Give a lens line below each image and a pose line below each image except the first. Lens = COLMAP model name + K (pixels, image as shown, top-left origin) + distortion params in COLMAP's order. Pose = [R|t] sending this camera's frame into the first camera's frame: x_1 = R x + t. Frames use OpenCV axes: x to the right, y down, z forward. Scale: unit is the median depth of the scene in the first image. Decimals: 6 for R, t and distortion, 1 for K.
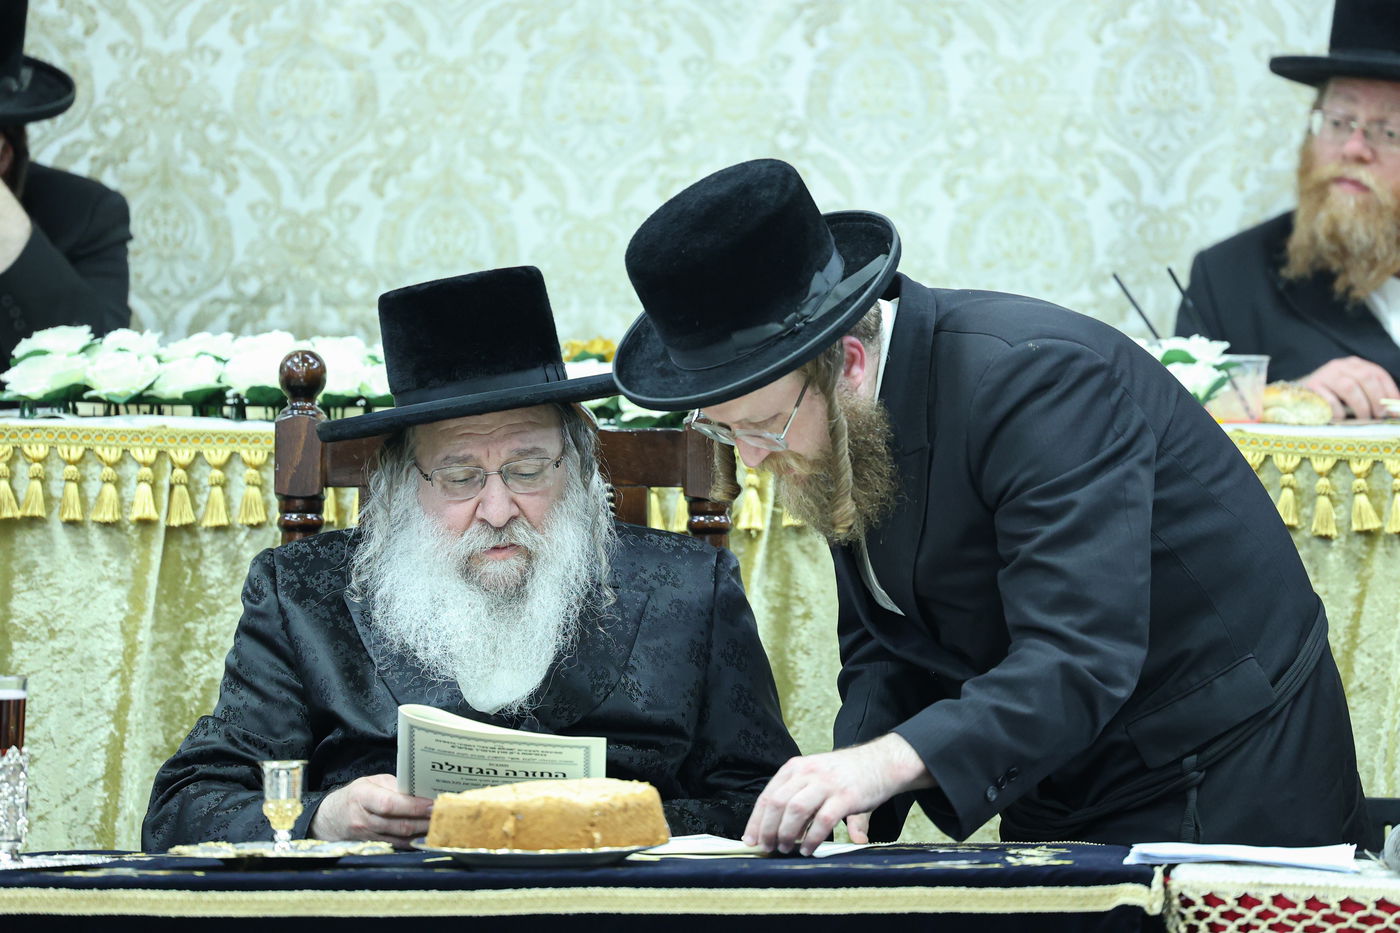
lens RADIAL K [[8765.1, 0, 760.4], [0, 8765.1, 488.1], [0, 0, 1]] dist [1.474588, 0.000000]
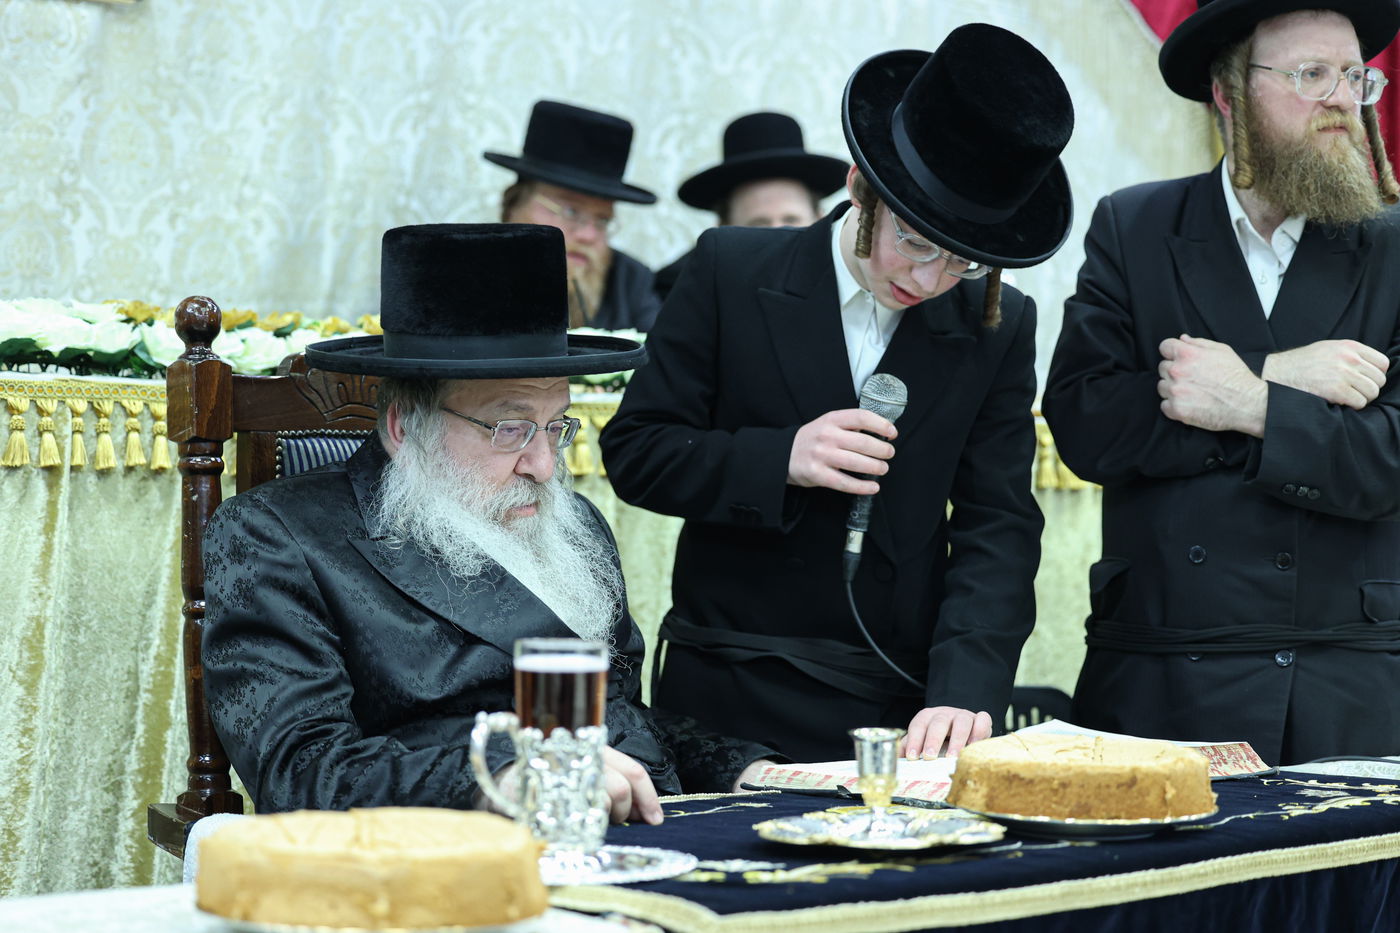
lens RADIAL K [[2826.7, 0, 705.1], [0, 2826.7, 468.0], [0, 0, 1]] dist [-0.118654, 0.000000]
pose [[0.746035, 0.008994, 0.665846, -0.223164], [-0.006936, 0.999959, -0.005736, 0.005653], [-0.665870, -0.000339, 0.746067, 0.690504]]
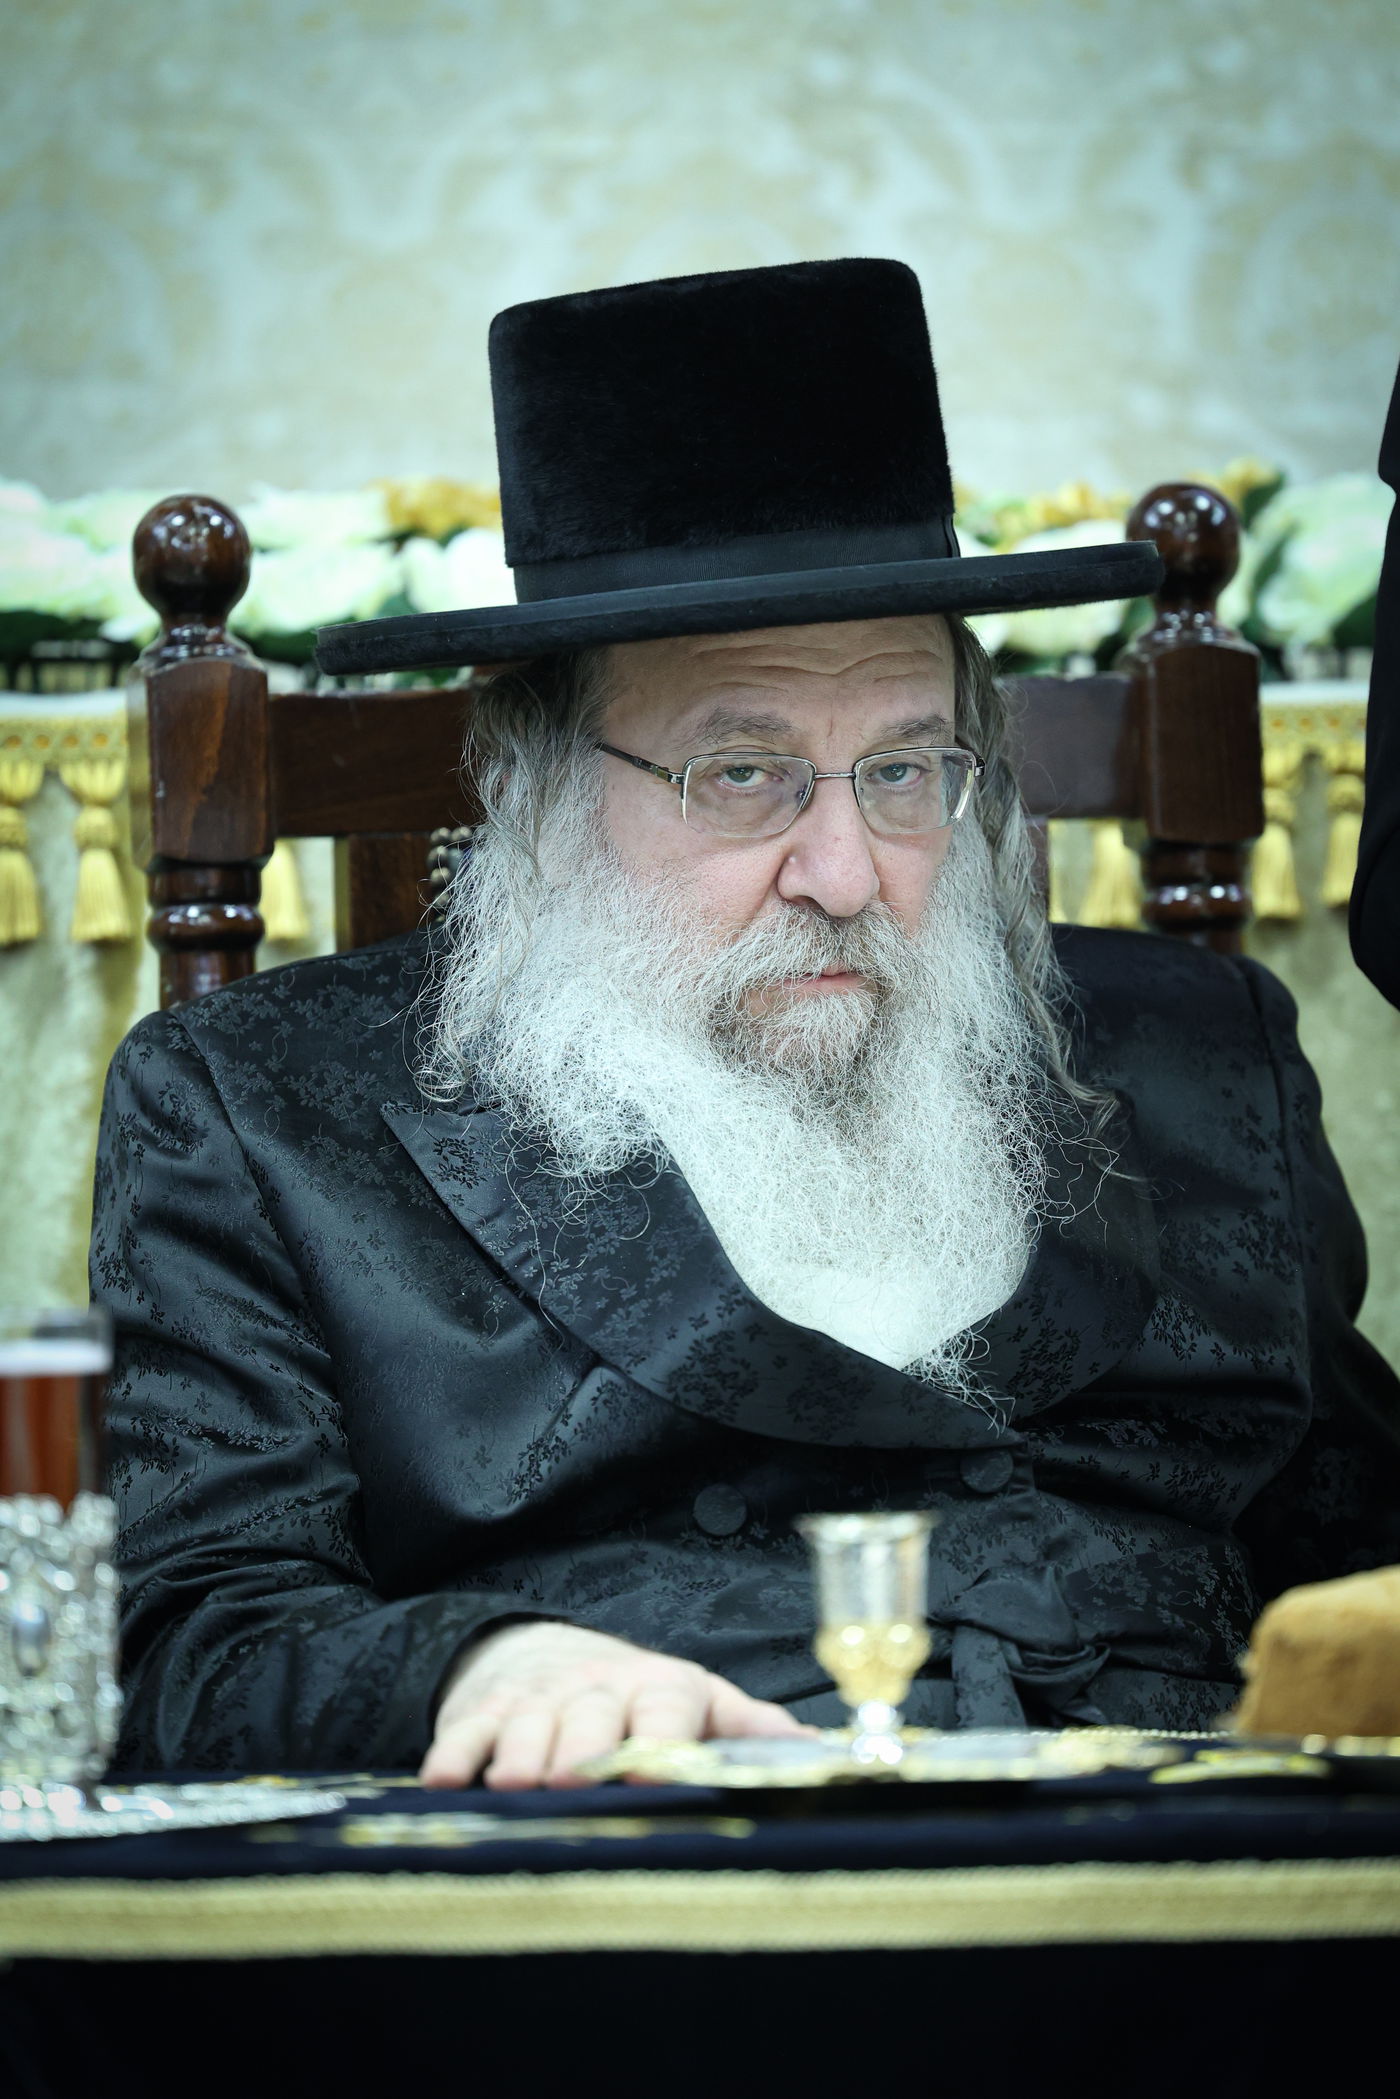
lens RADIAL K [[13141.4, 0, 698.6], [0, 13141.4, 1050.1], [0, 0, 1]] dist [1.474588, 0.000000]
pose [[0.982235, -0.026213, 0.185814, -0.140262], [0.026464, 0.999649, 0.001127, 0.009323], [-0.185779, 0.003810, 0.982584, 0.387557]]
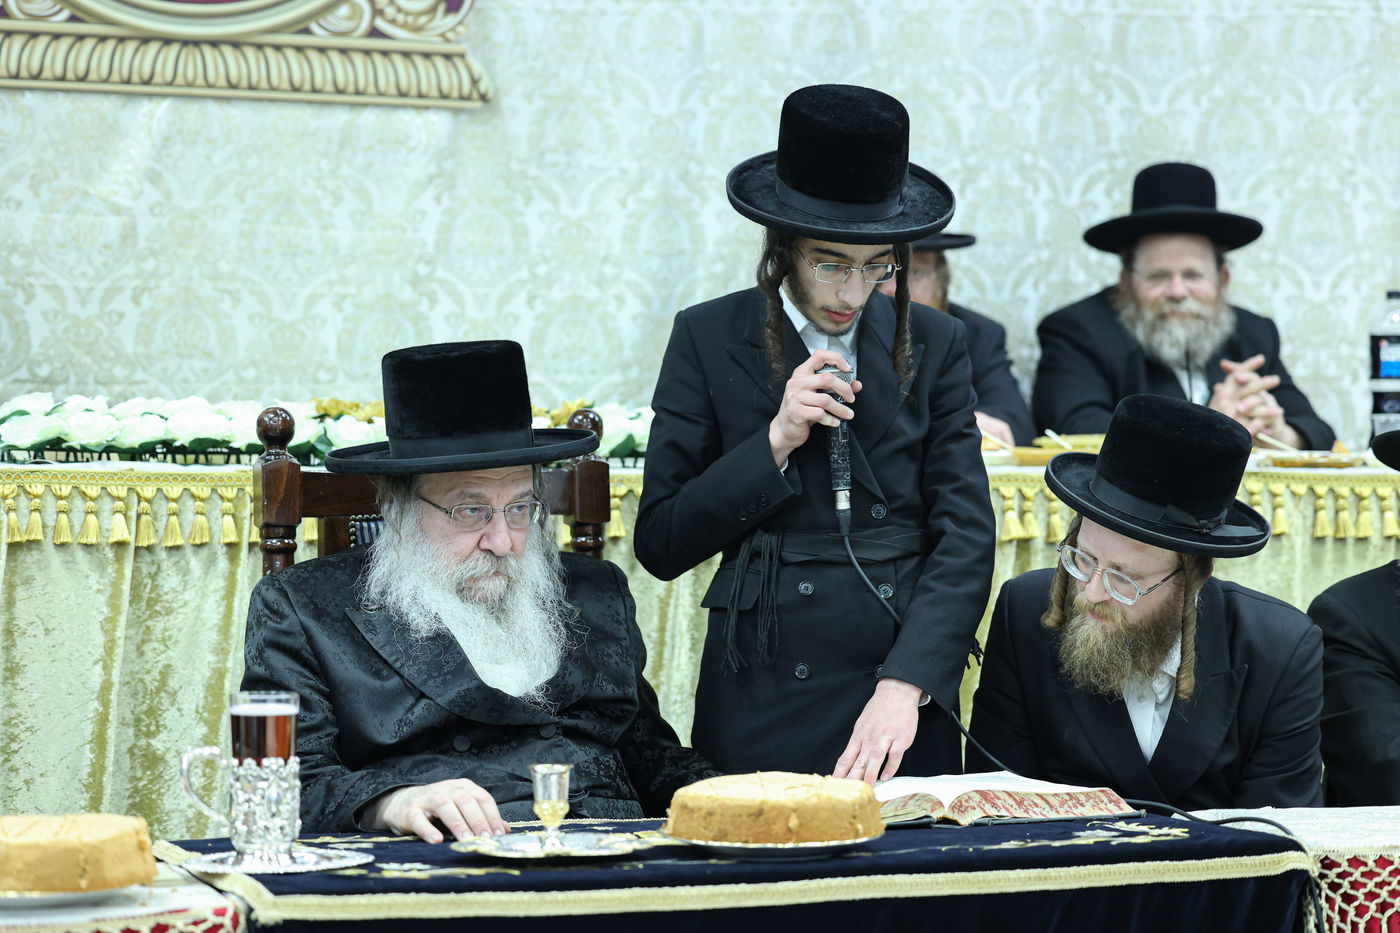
lens RADIAL K [[3447.9, 0, 684.8], [0, 3447.9, 518.6], [0, 0, 1]] dist [0.042905, 0.000000]
pose [[0.945316, -0.009906, 0.326006, -0.155386], [0.007648, 0.999937, 0.008209, -0.003325], [-0.326067, -0.005267, 0.945332, 0.496789]]
